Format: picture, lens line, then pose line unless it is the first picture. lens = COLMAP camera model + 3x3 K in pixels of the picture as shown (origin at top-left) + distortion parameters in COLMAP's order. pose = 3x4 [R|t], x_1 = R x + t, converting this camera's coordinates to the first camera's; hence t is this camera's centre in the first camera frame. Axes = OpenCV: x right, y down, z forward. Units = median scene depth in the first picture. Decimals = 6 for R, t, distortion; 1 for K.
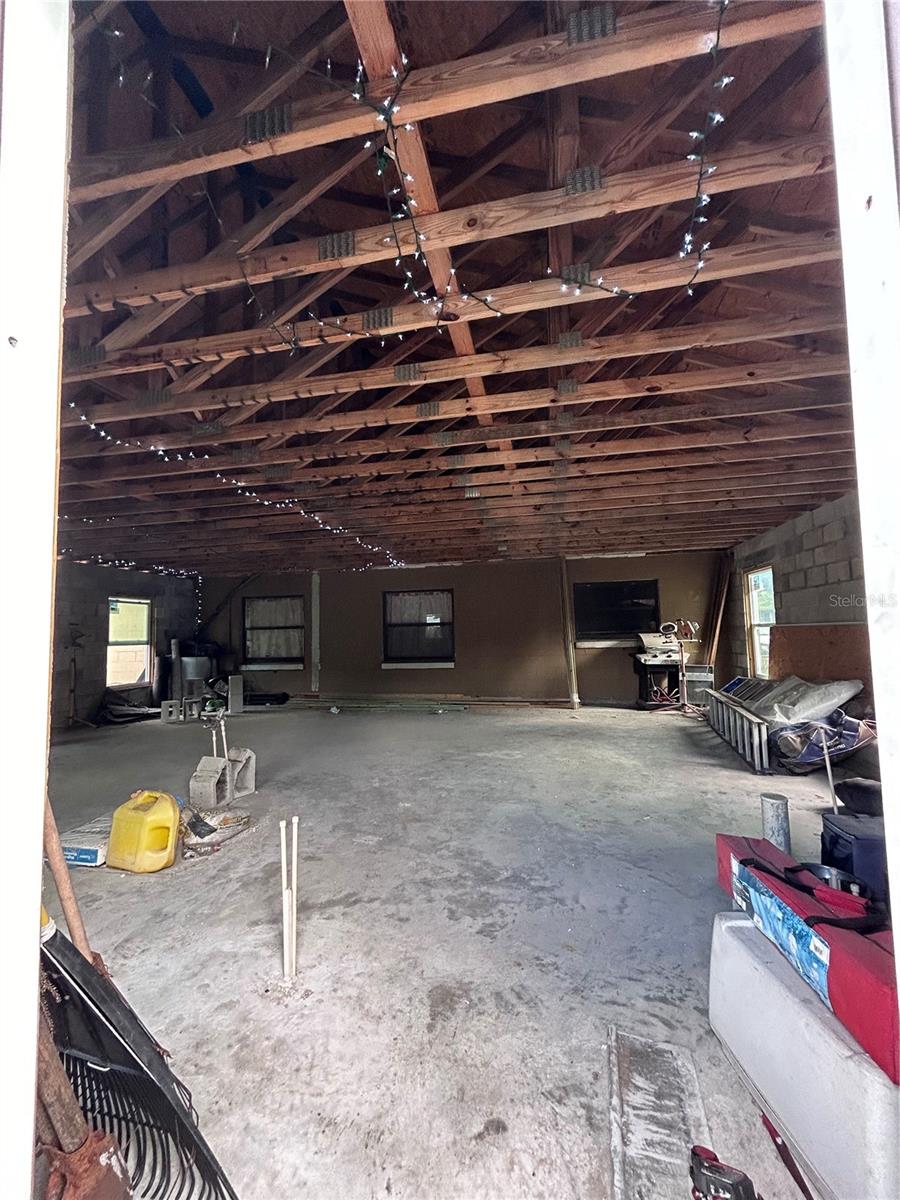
lens RADIAL K [[483.5, 0, 454.1], [0, 483.5, 602.4], [0, 0, 1]] dist [-0.001314, 0.000921]
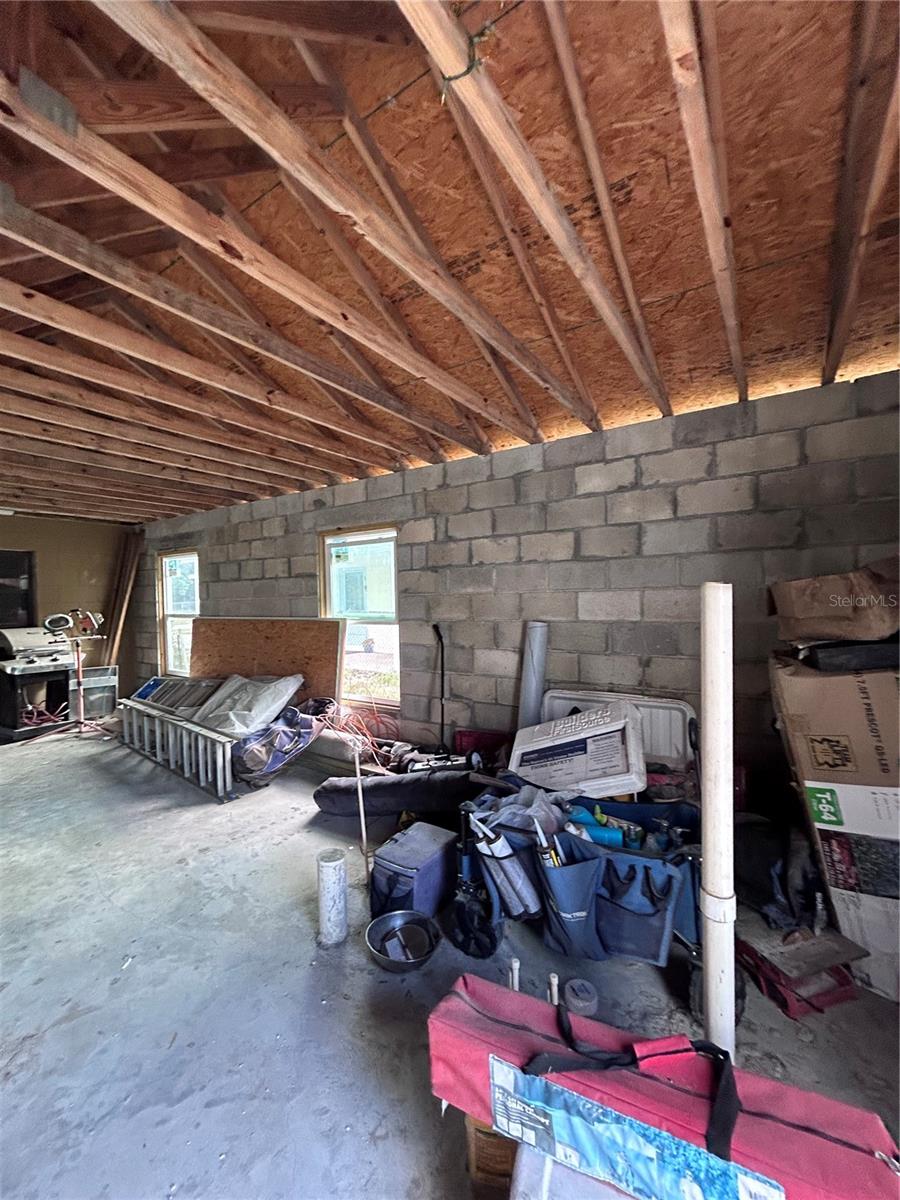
lens RADIAL K [[483.5, 0, 451.9], [0, 483.5, 601.5], [0, 0, 1]] dist [-0.001314, 0.000921]
pose [[0.374420, 0.006577, 0.927236, -0.009137], [-0.049598, 0.998685, 0.012944, -0.022449], [-0.925932, -0.050835, 0.374254, 0.261149]]
